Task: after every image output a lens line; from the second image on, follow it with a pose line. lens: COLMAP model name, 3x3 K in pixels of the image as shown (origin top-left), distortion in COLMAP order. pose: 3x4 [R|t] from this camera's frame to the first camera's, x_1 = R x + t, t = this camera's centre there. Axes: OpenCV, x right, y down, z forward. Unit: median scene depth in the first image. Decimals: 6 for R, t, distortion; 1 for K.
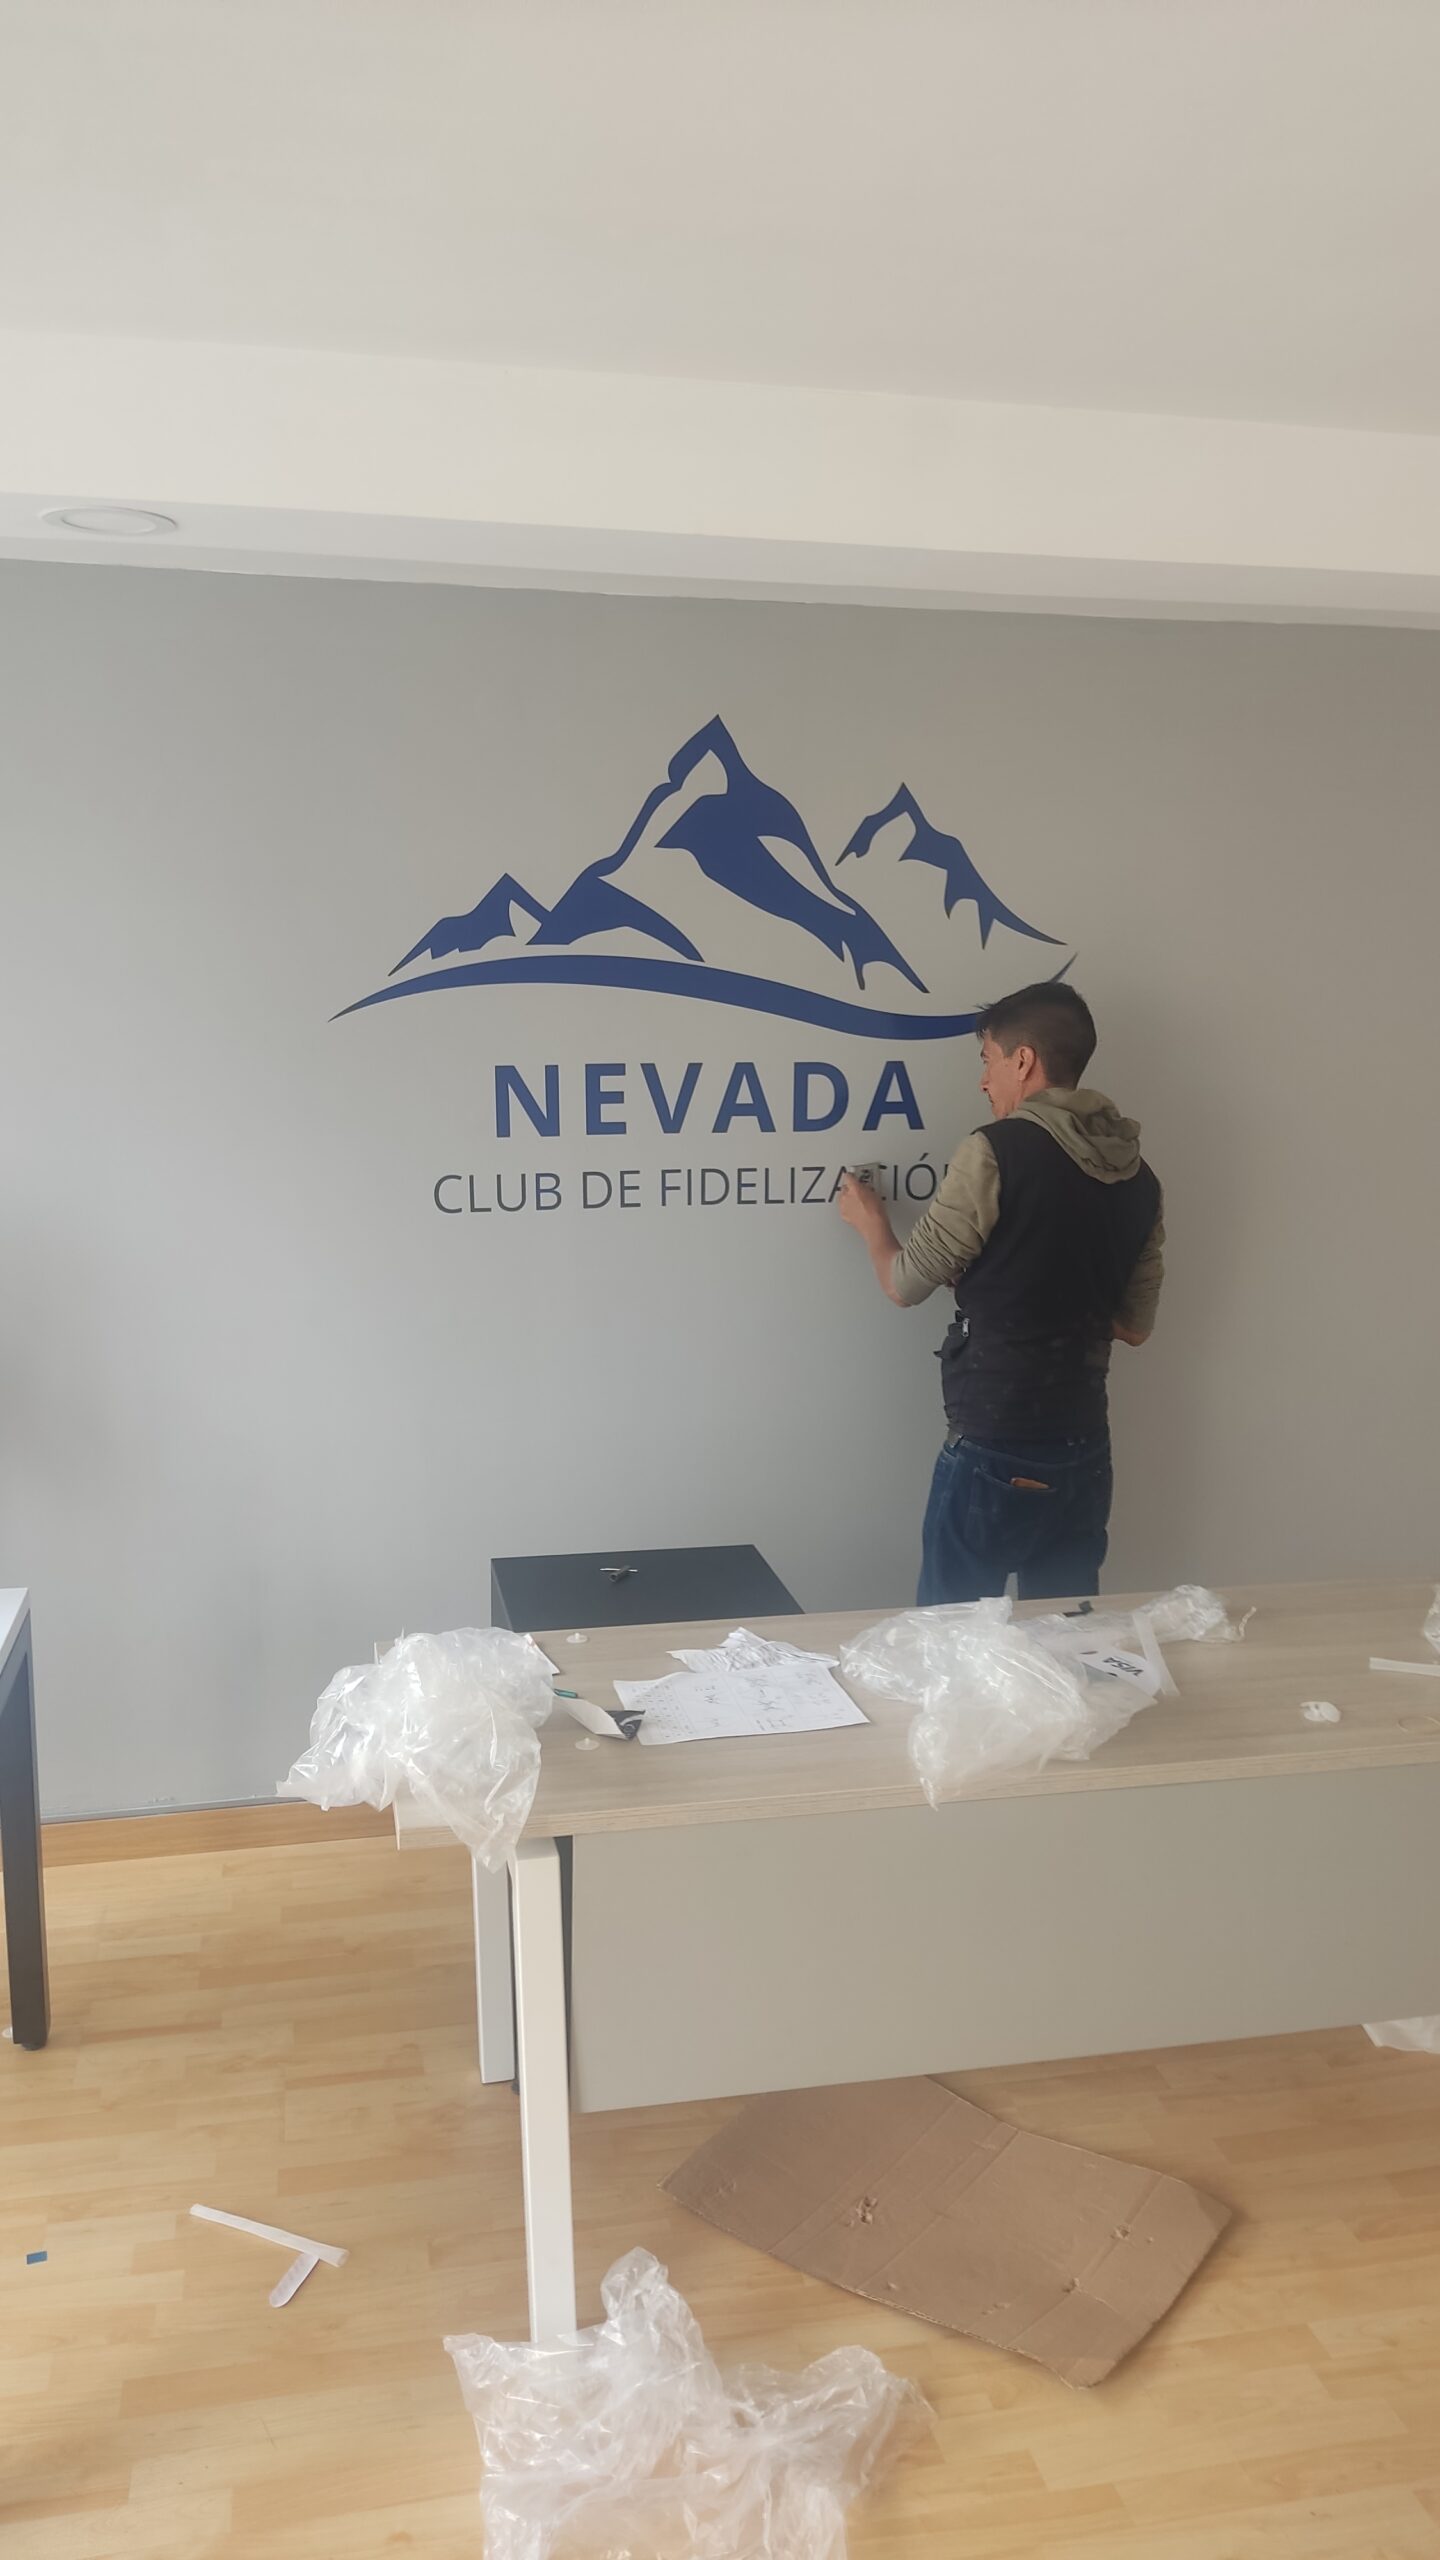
lens RADIAL K [[1889.2, 0, 729.4], [0, 1889.2, 1287.8], [0, 0, 1]] dist [0.113865, -0.002158]
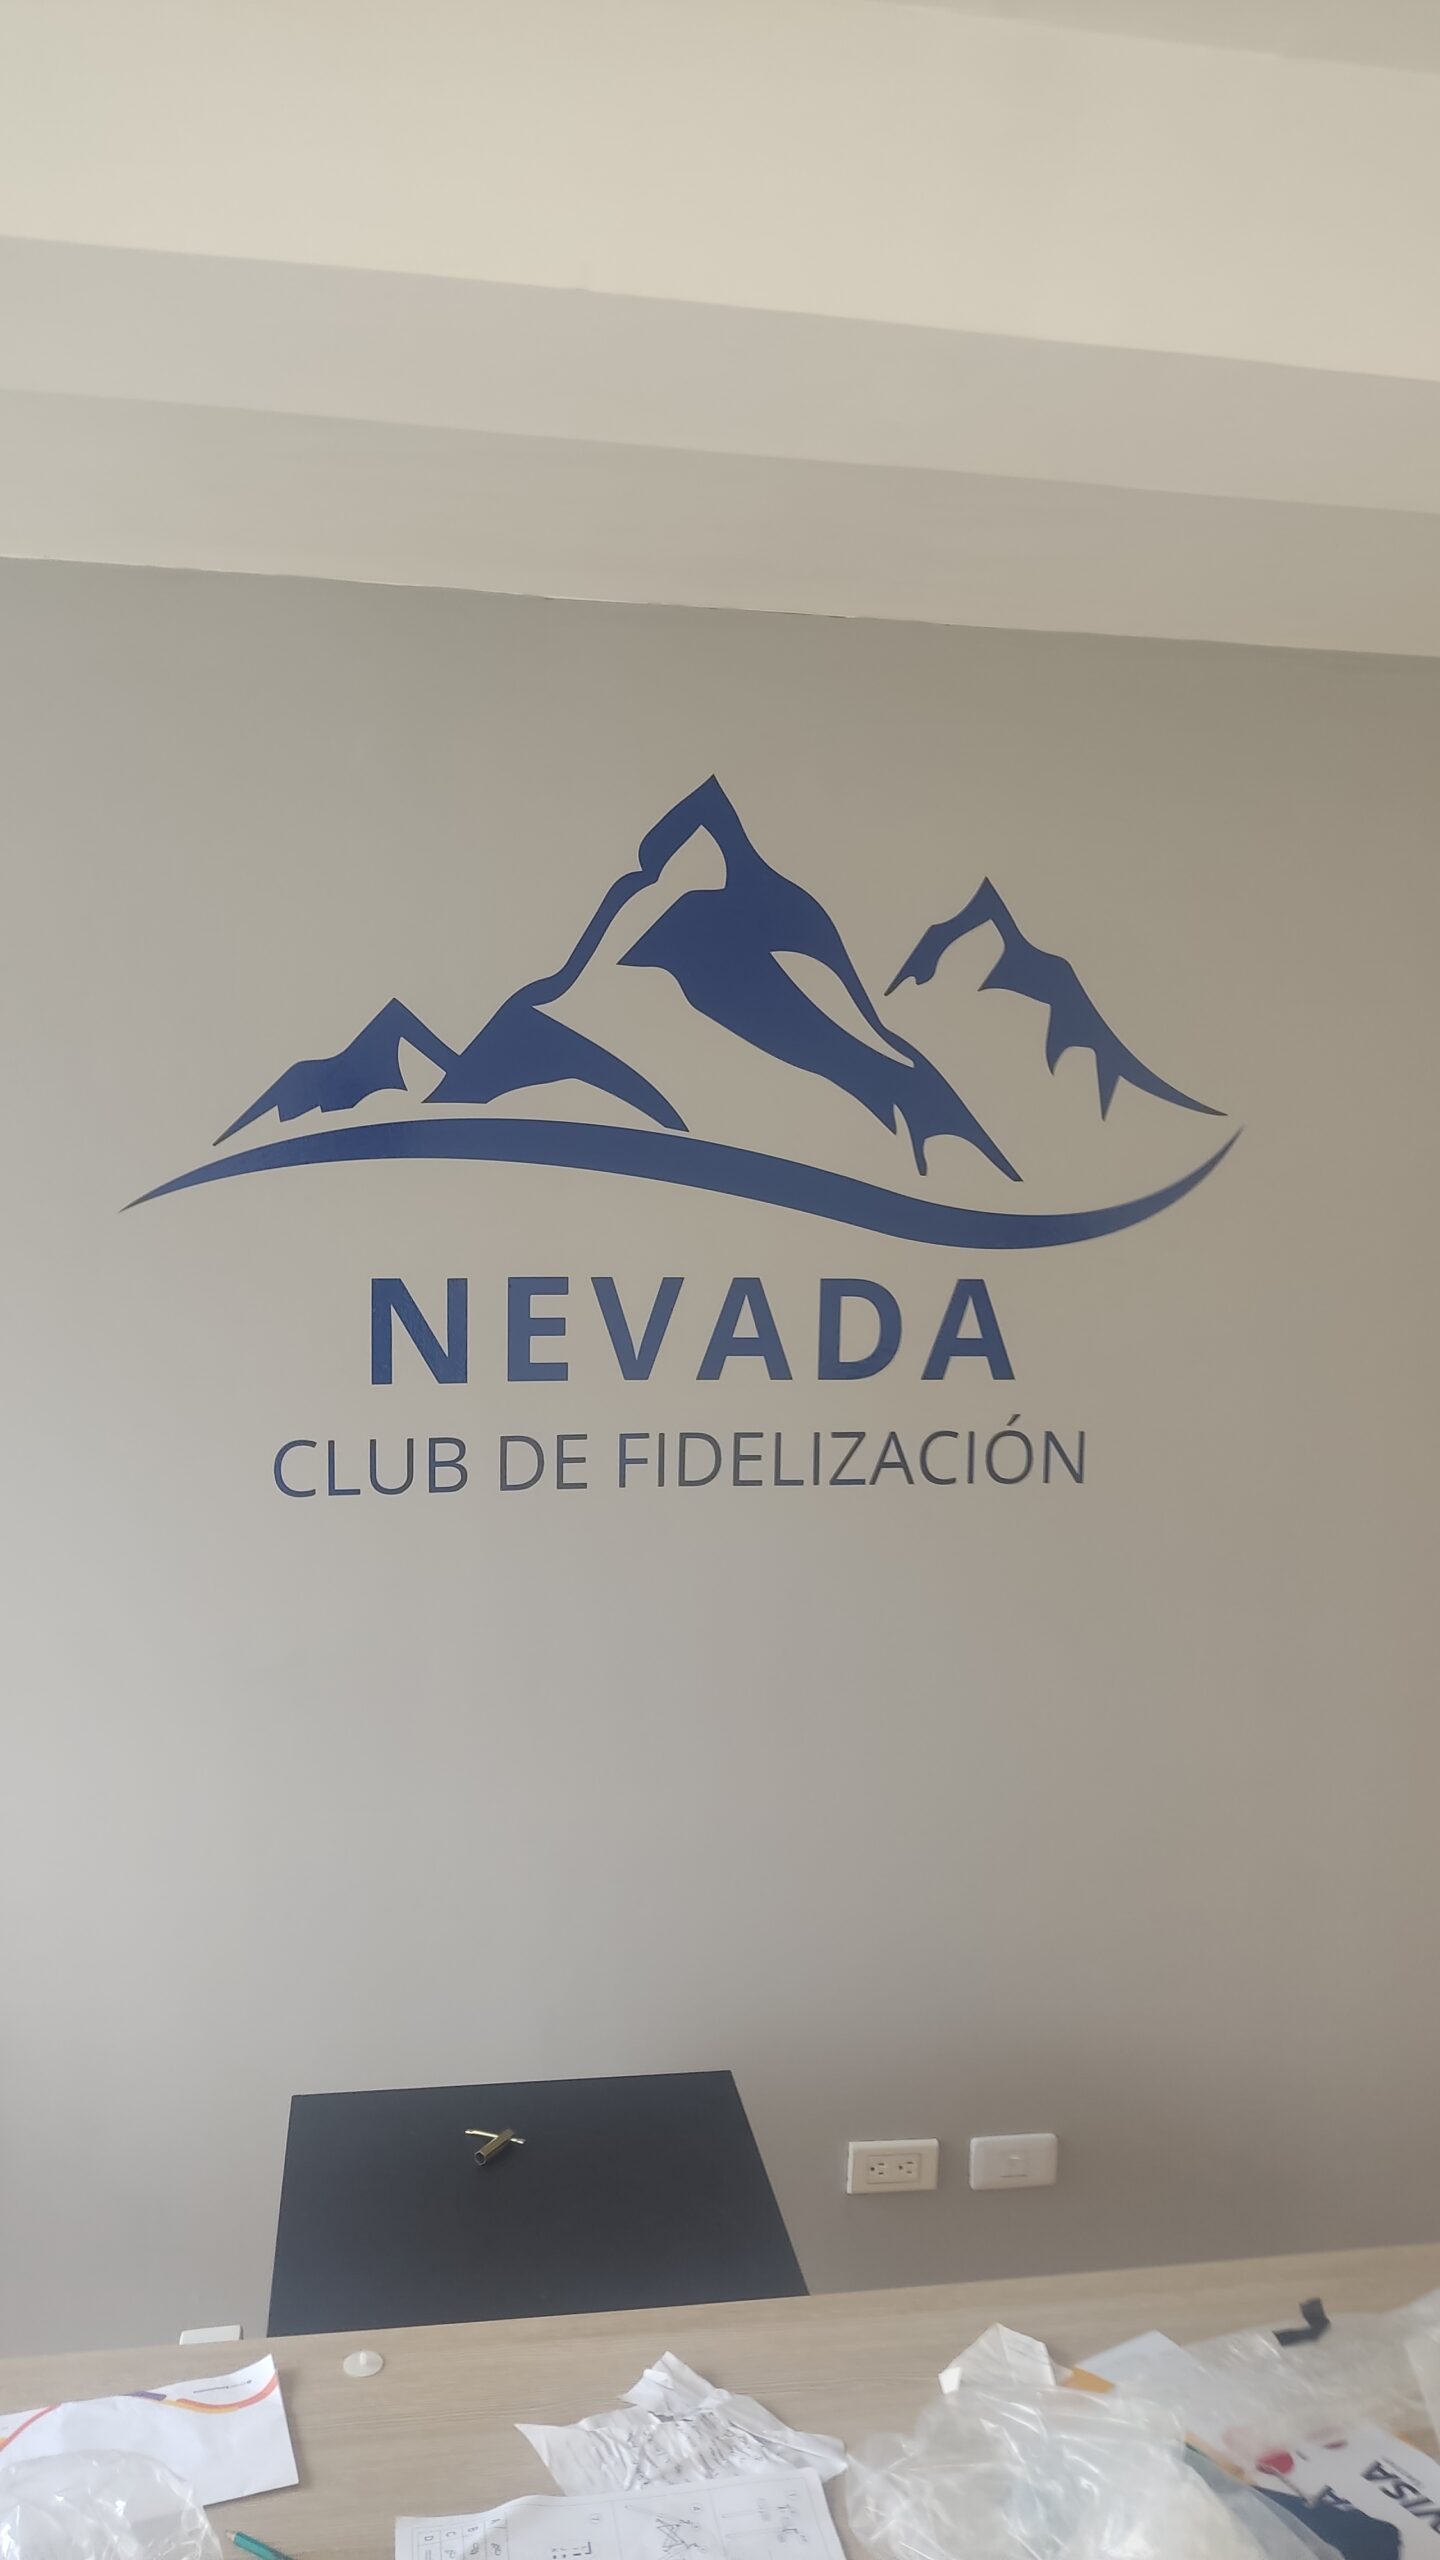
lens RADIAL K [[1889.2, 0, 712.3], [0, 1889.2, 1268.3], [0, 0, 1]] dist [0.113865, -0.002158]
pose [[0.998140, 0.019424, -0.057783, 0.035221], [-0.024945, 0.995030, -0.096402, -0.057846], [0.055624, 0.097664, 0.993664, 0.331560]]
